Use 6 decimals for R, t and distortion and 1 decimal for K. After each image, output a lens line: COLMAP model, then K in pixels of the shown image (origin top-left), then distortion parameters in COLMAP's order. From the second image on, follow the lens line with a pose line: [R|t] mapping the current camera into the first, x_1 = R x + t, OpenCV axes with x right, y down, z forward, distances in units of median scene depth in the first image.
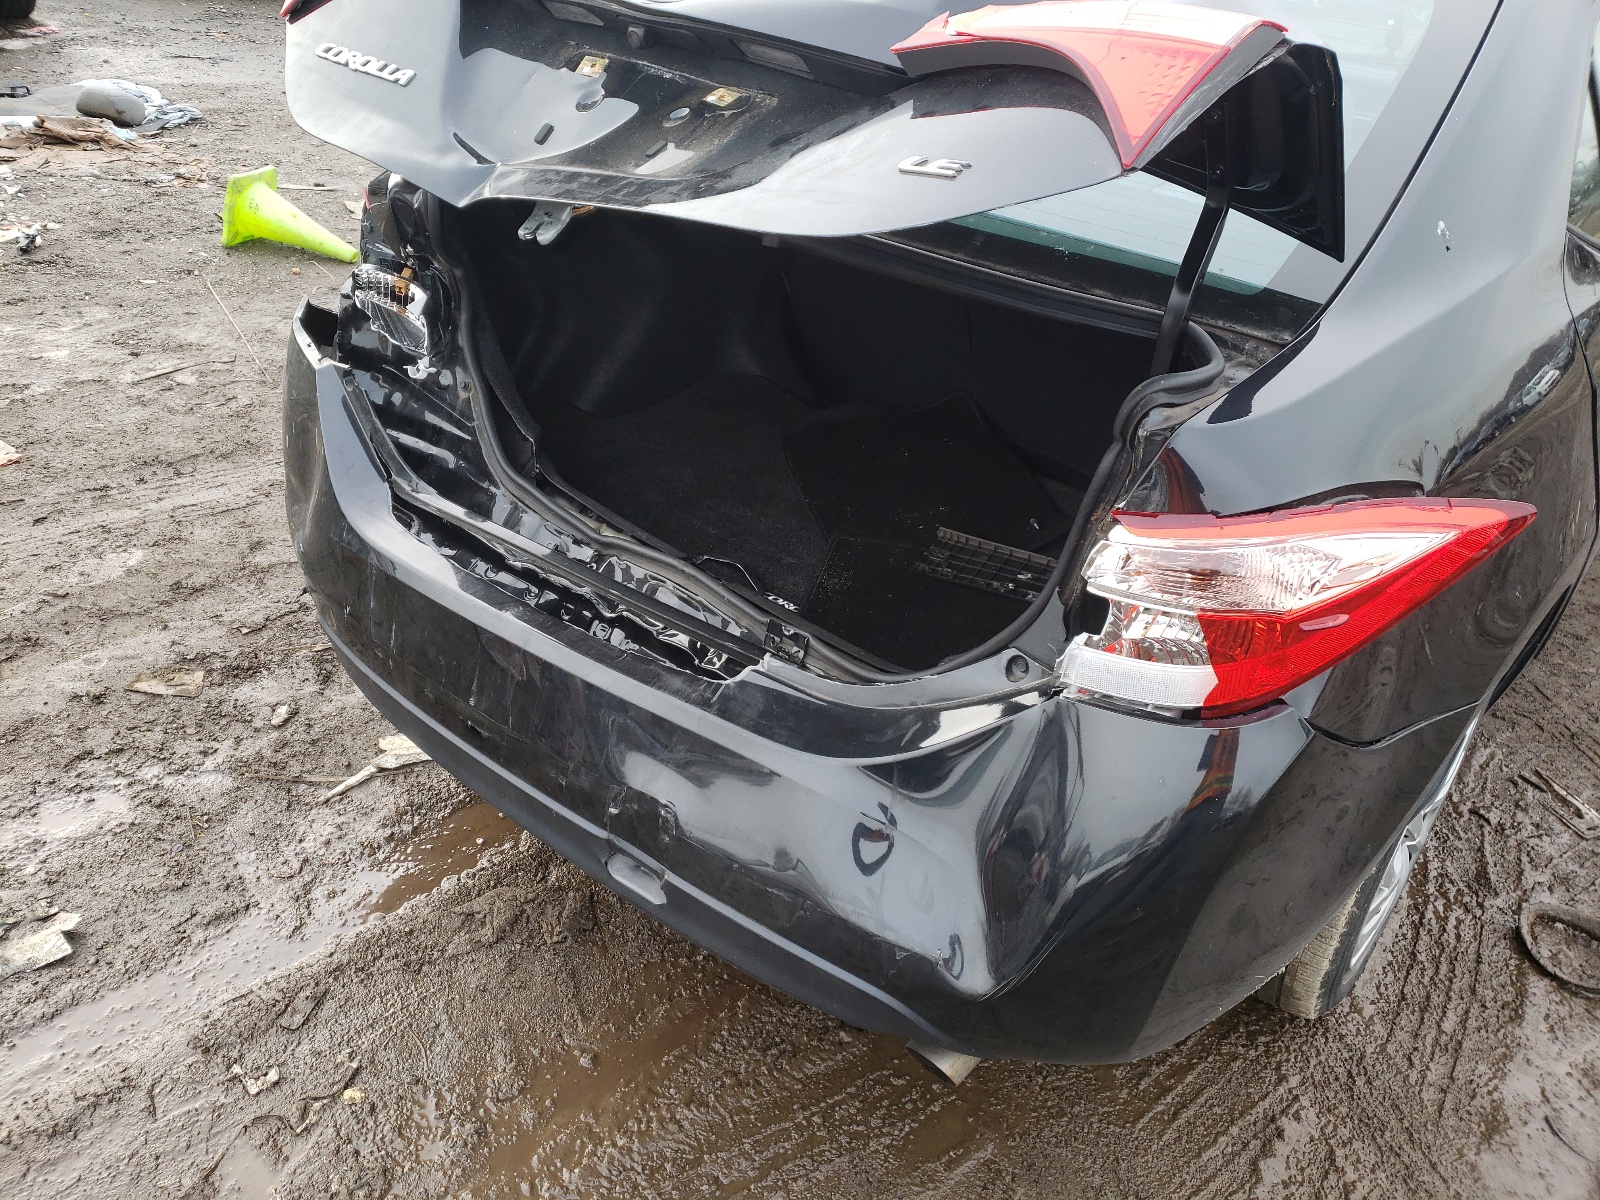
lens RADIAL K [[1206.7, 0, 761.9], [0, 1206.7, 593.0], [0, 0, 1]] dist [0.014504, 0.007857]
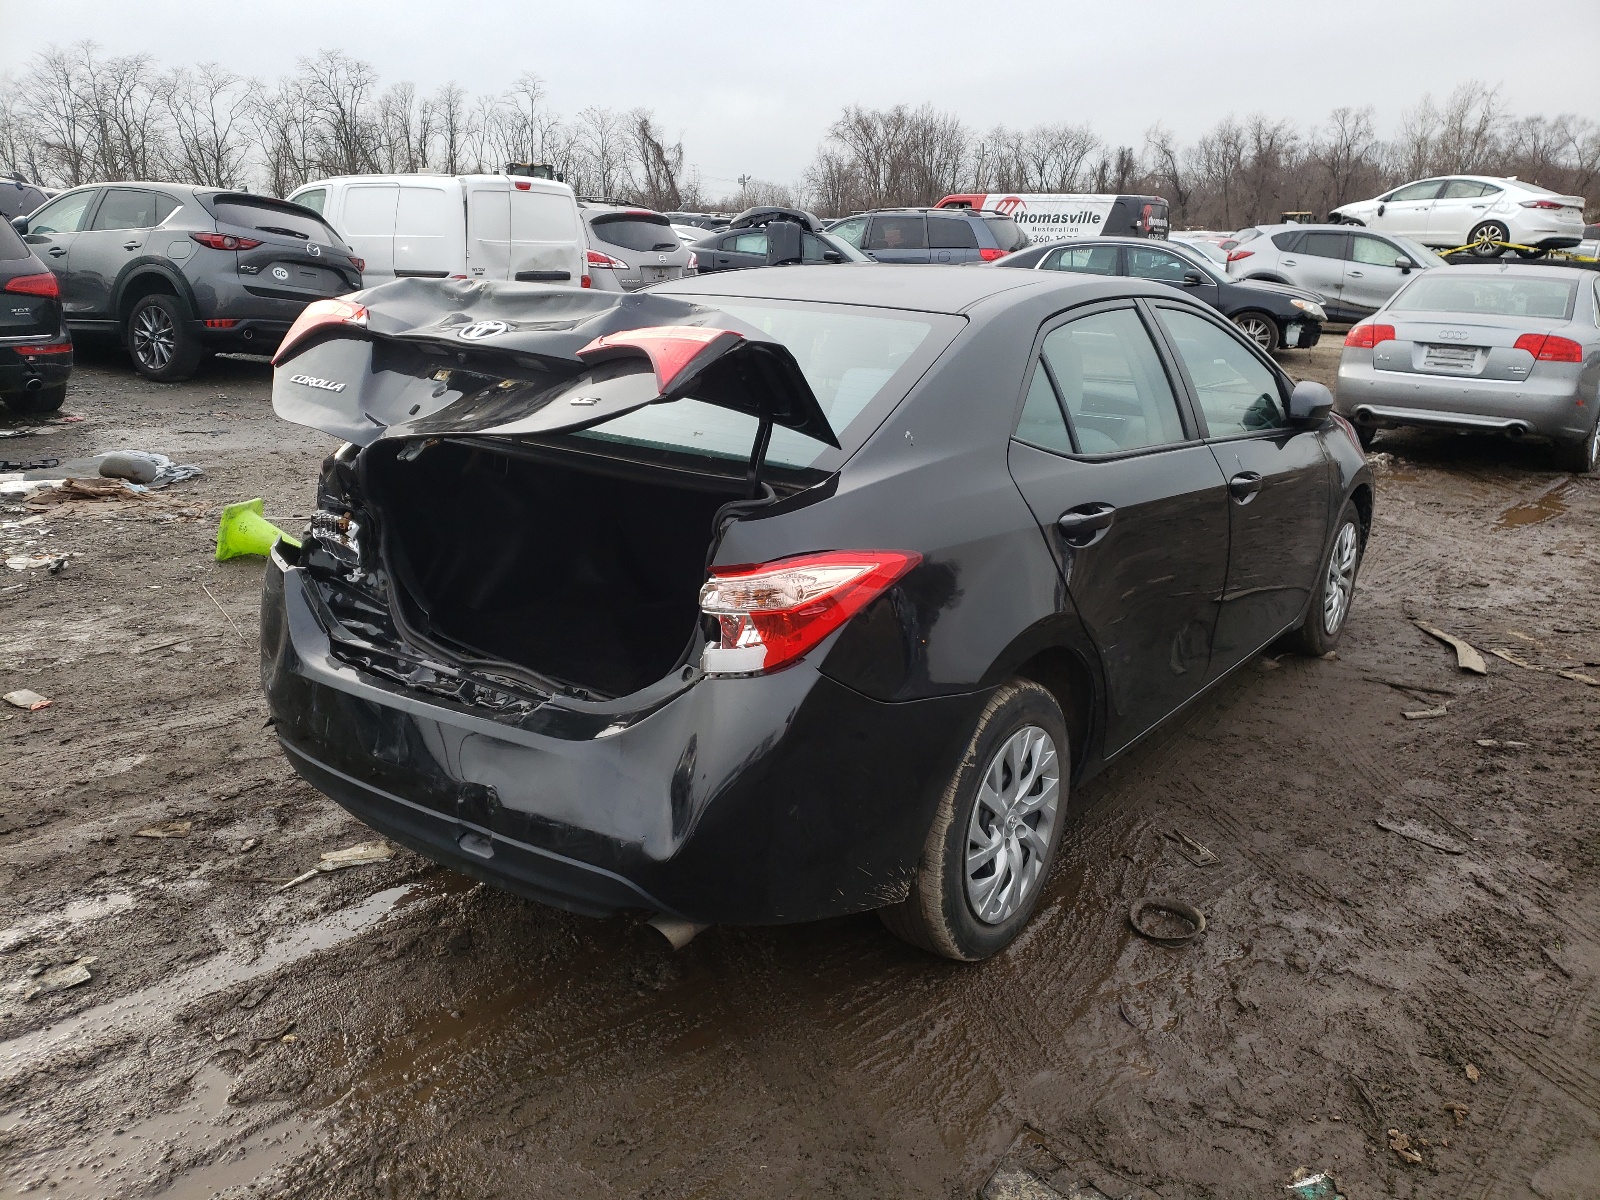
lens RADIAL K [[1206.7, 0, 802.1], [0, 1206.7, 600.8], [0, 0, 1]] dist [0.014504, 0.007857]
pose [[0.996676, -0.060049, 0.055048, 0.196244], [0.072553, 0.961614, -0.264641, 0.292456], [-0.037043, 0.267756, 0.962775, -0.487003]]
